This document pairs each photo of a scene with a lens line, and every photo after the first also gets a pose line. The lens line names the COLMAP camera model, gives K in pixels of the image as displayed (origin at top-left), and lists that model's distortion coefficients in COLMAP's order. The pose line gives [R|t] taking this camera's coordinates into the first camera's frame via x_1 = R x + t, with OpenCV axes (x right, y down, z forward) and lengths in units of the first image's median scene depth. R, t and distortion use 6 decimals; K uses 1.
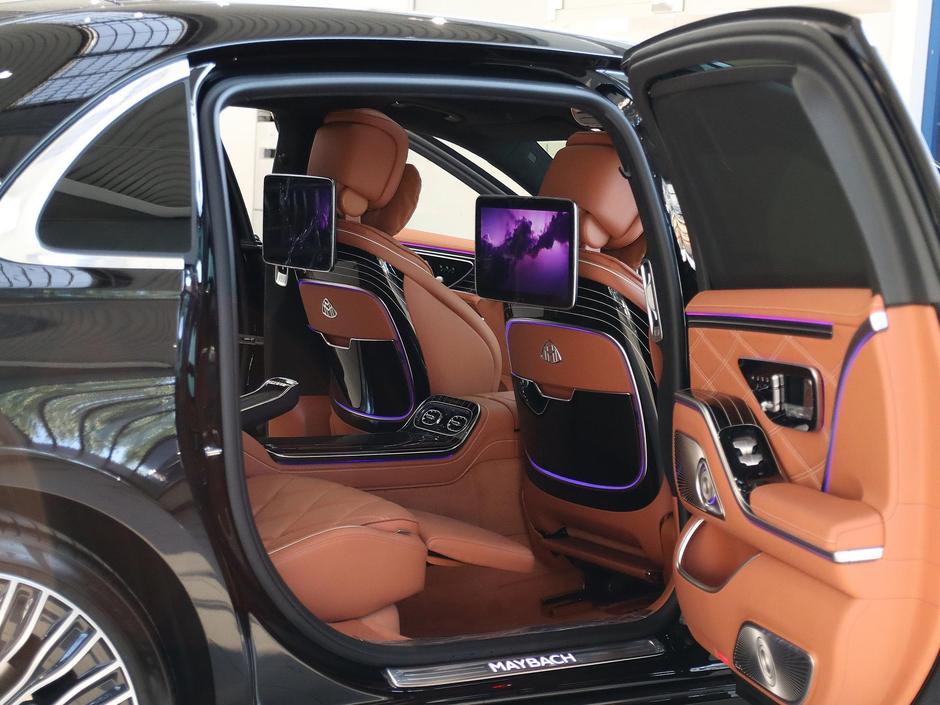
lens RADIAL K [[1506.7, 0, 468.1], [0, 1506.7, 352.2], [0, 0, 1]] dist [0.030678, 0.000000]
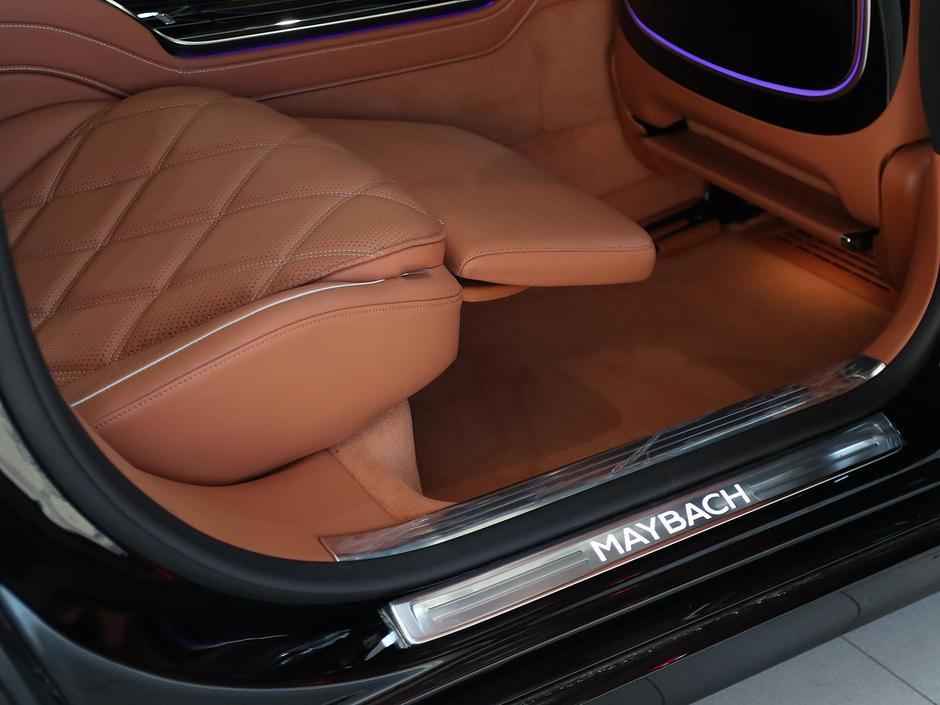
lens RADIAL K [[1506.7, 0, 477.8], [0, 1506.7, 351.8], [0, 0, 1]] dist [0.030678, 0.000000]
pose [[0.999849, -0.016850, -0.004195, -0.020641], [0.017049, 0.906734, 0.421358, -0.067055], [-0.003297, -0.421366, 0.906885, 0.543287]]
